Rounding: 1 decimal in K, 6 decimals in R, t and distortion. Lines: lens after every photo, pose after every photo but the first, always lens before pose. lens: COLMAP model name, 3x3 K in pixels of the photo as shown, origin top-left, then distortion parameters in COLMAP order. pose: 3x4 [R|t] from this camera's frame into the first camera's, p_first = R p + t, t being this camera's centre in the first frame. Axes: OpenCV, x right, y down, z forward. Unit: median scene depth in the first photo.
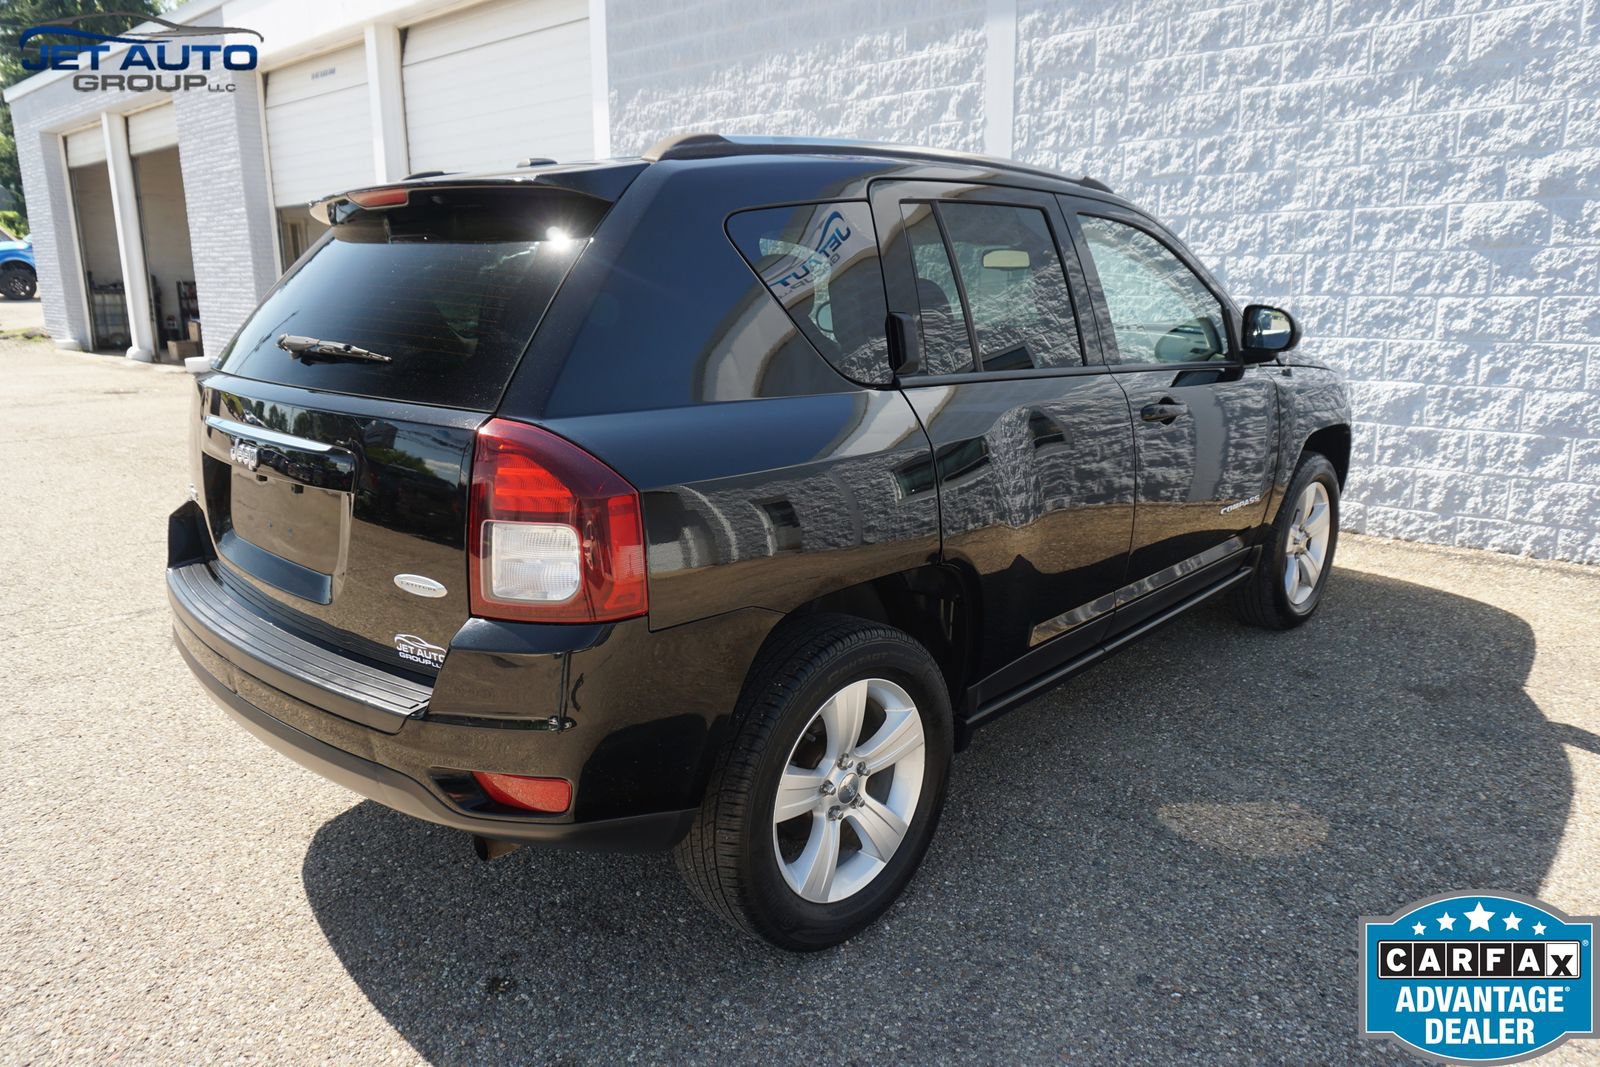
lens RADIAL K [[1069.3, 0, 804.1], [0, 1069.3, 539.3], [0, 0, 1]] dist [-0.039281, 0.028741]
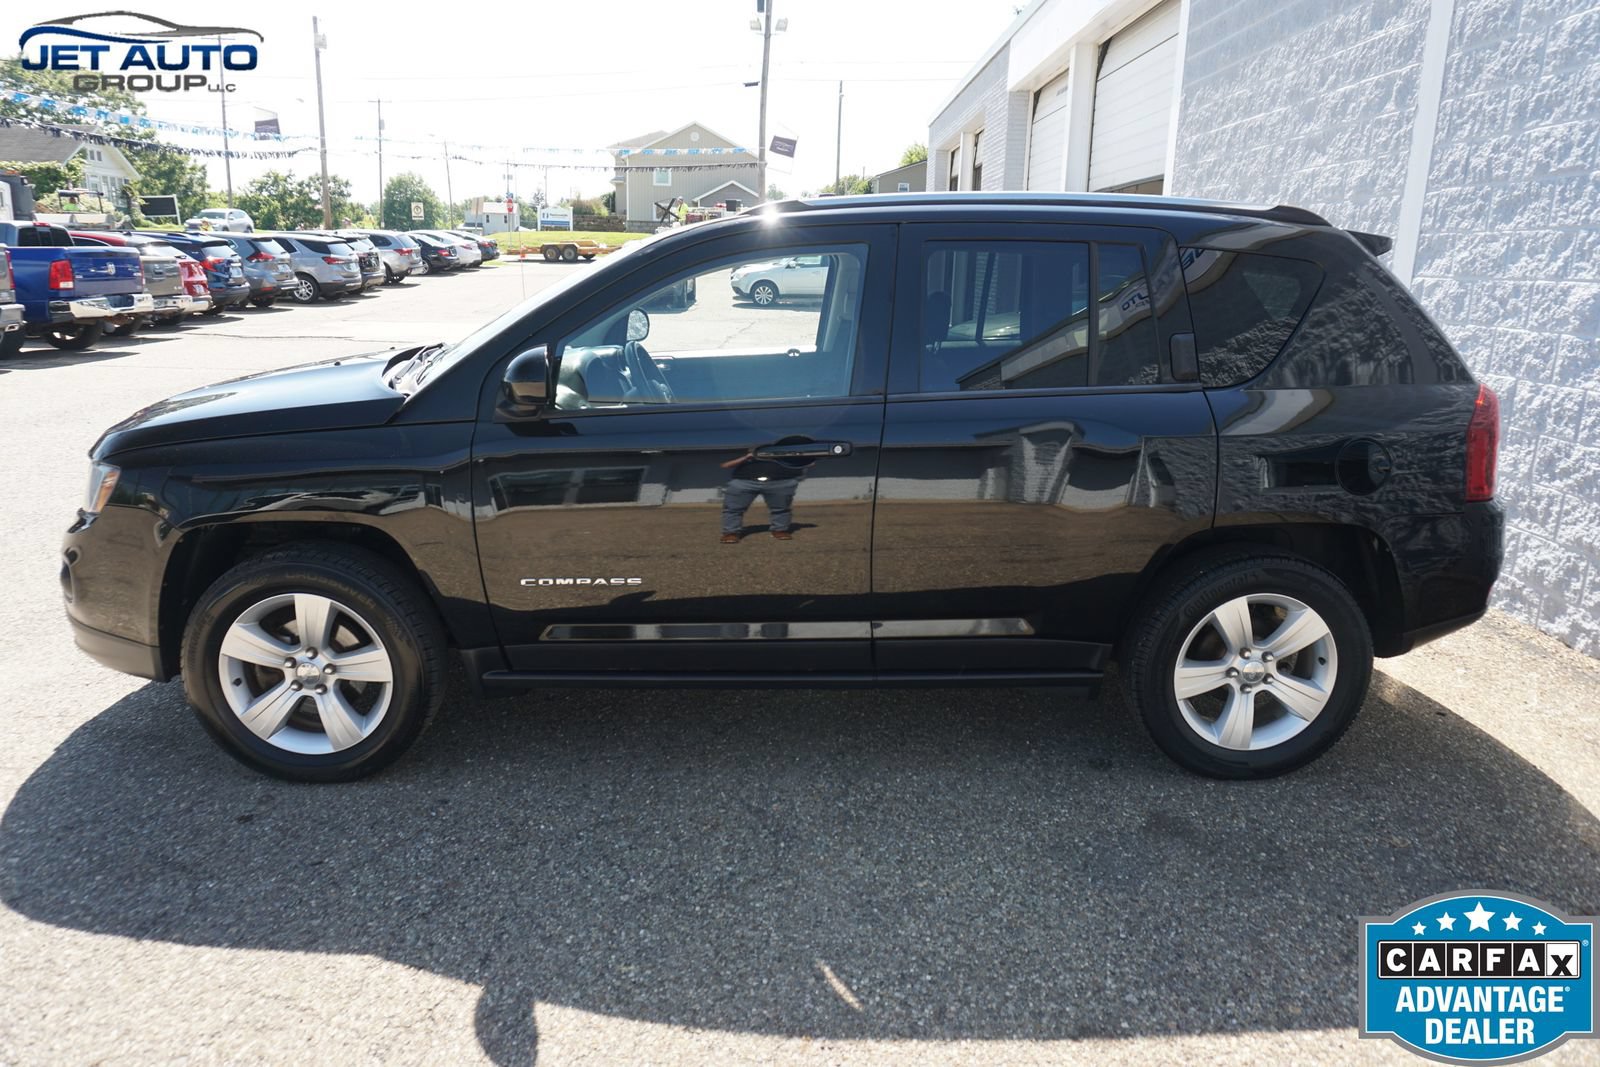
lens RADIAL K [[1069.3, 0, 797.4], [0, 1069.3, 533.6], [0, 0, 1]] dist [-0.039281, 0.028741]
pose [[0.659968, 0.207510, -0.722068, 0.651447], [-0.204917, 0.974377, 0.092726, -0.062611], [0.722808, 0.086768, 0.685580, 0.148331]]
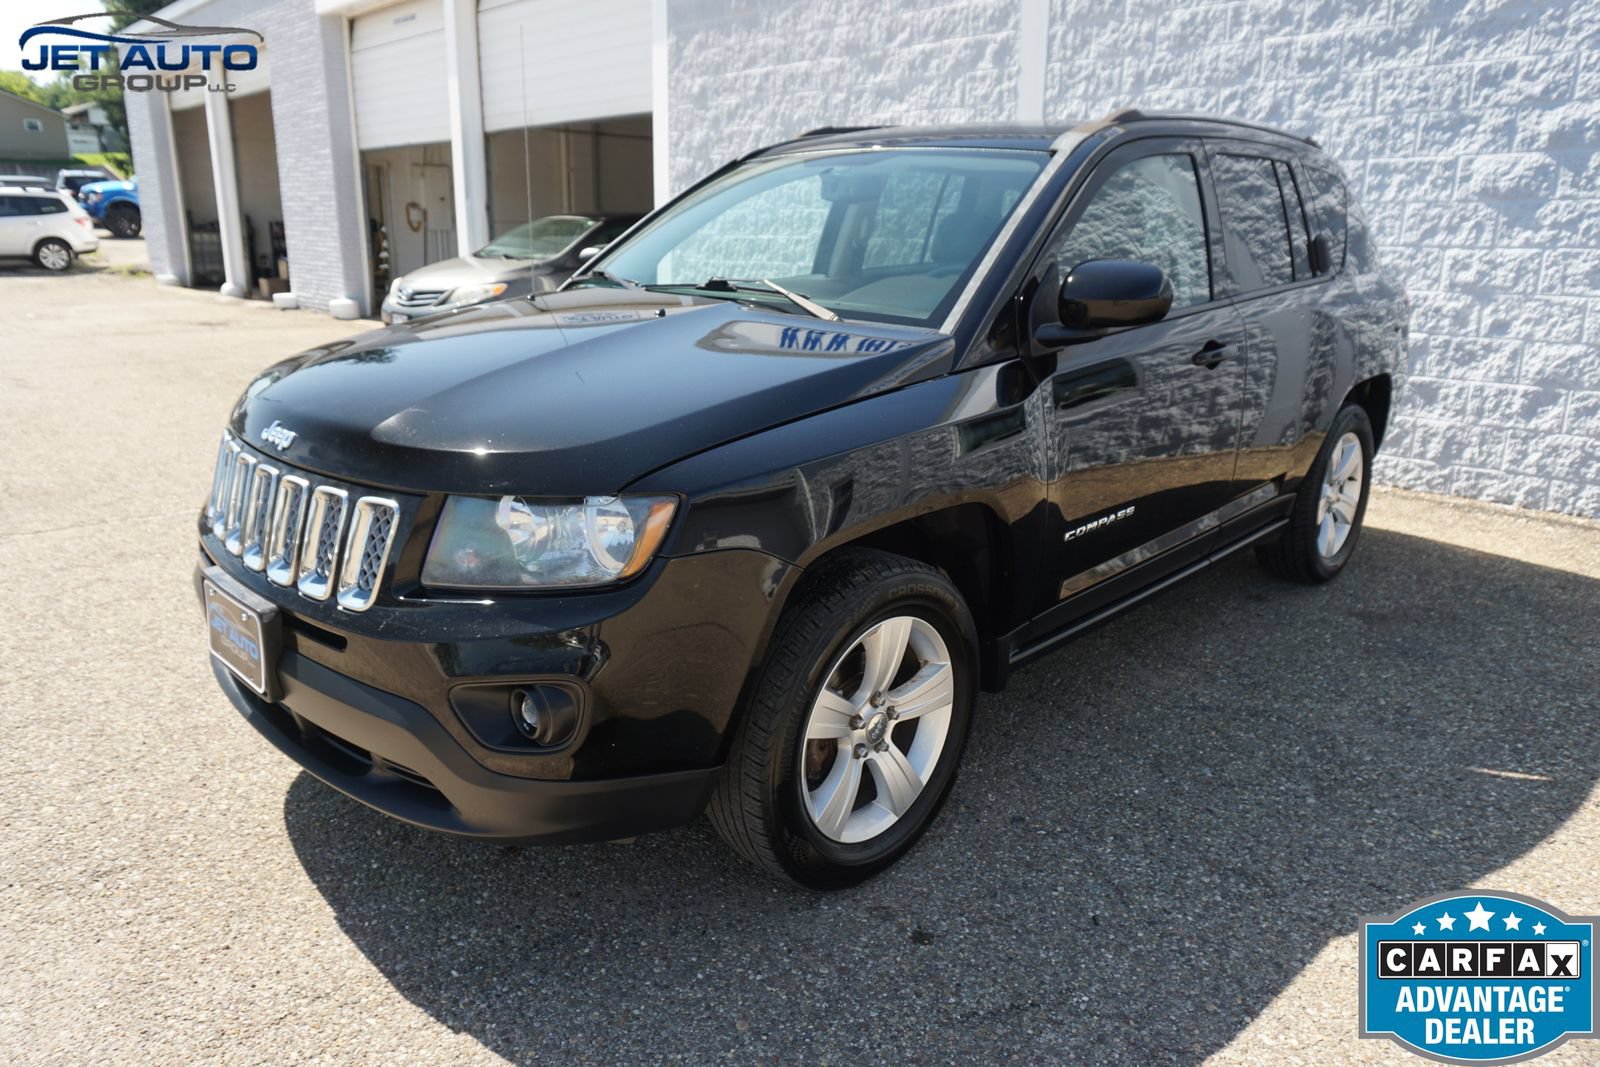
lens RADIAL K [[1069.3, 0, 804.3], [0, 1069.3, 541.8], [0, 0, 1]] dist [-0.039281, 0.028741]
pose [[0.996896, 0.039363, -0.068190, 0.065300], [-0.036479, 0.998407, 0.043035, 0.030543], [0.069775, -0.040414, 0.996744, -0.065578]]
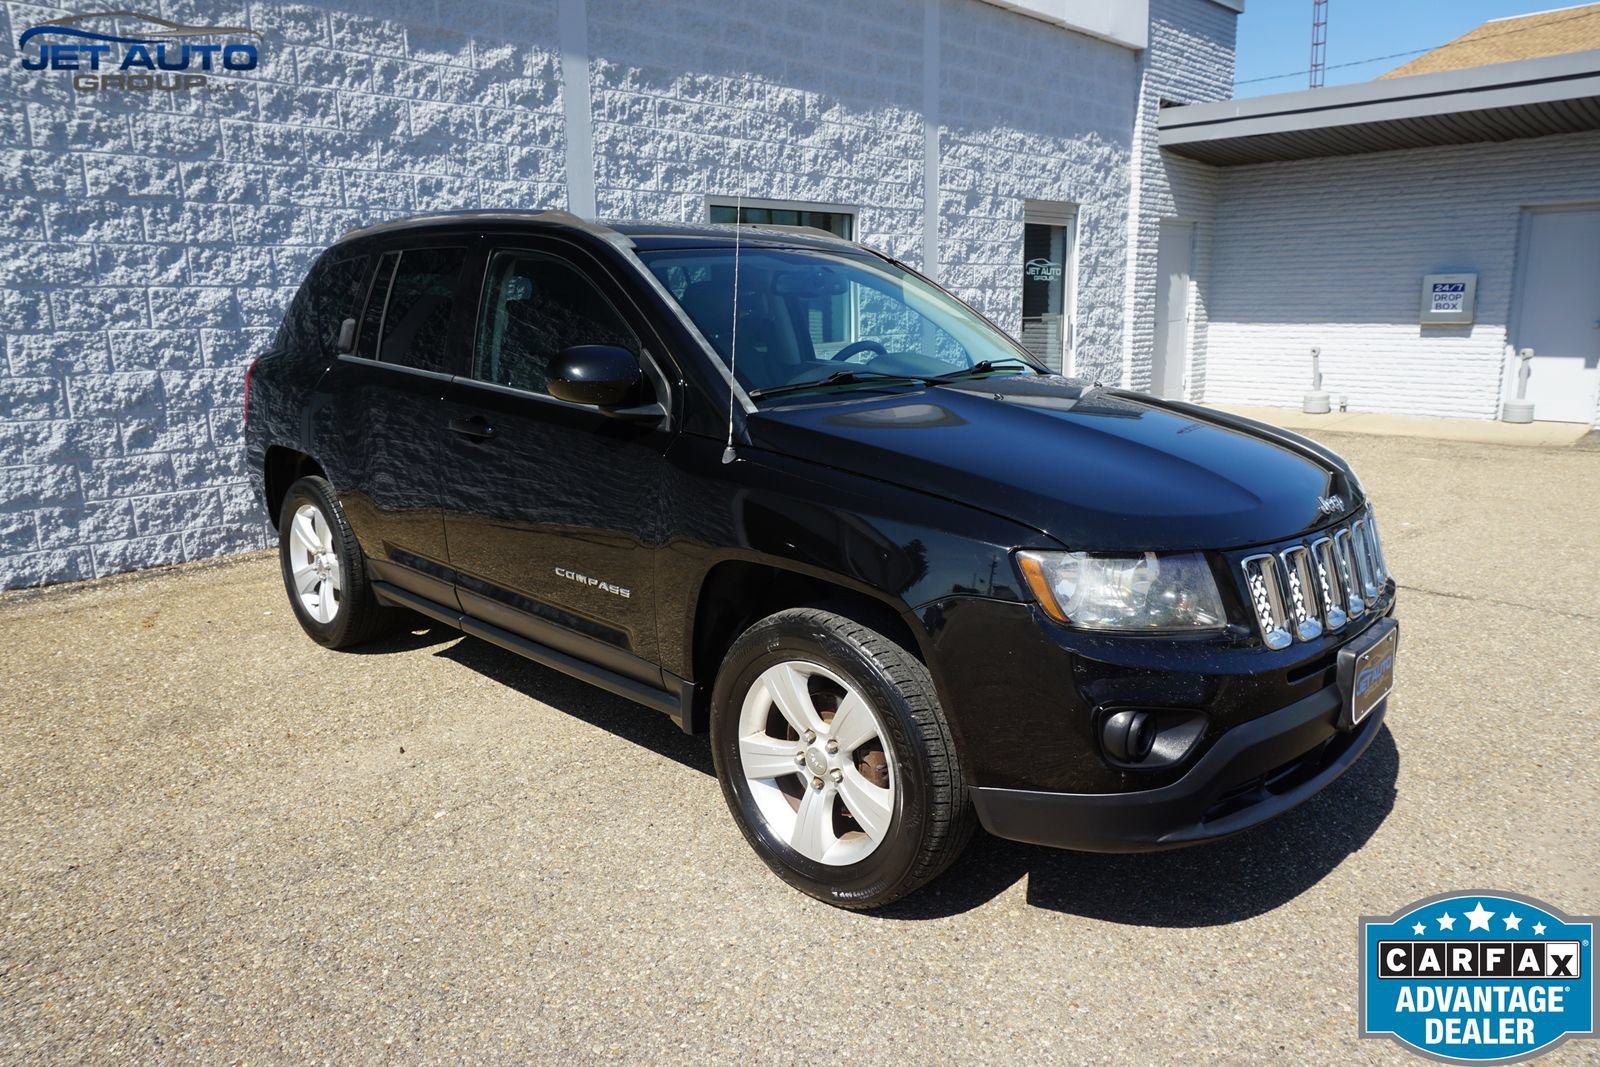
lens RADIAL K [[1069.3, 0, 790.6], [0, 1069.3, 536.4], [0, 0, 1]] dist [-0.039281, 0.028741]
pose [[0.055190, -0.202723, 0.977680, -0.637009], [0.253181, 0.950012, 0.182694, -0.108897], [-0.965843, 0.237447, 0.103757, 0.512485]]
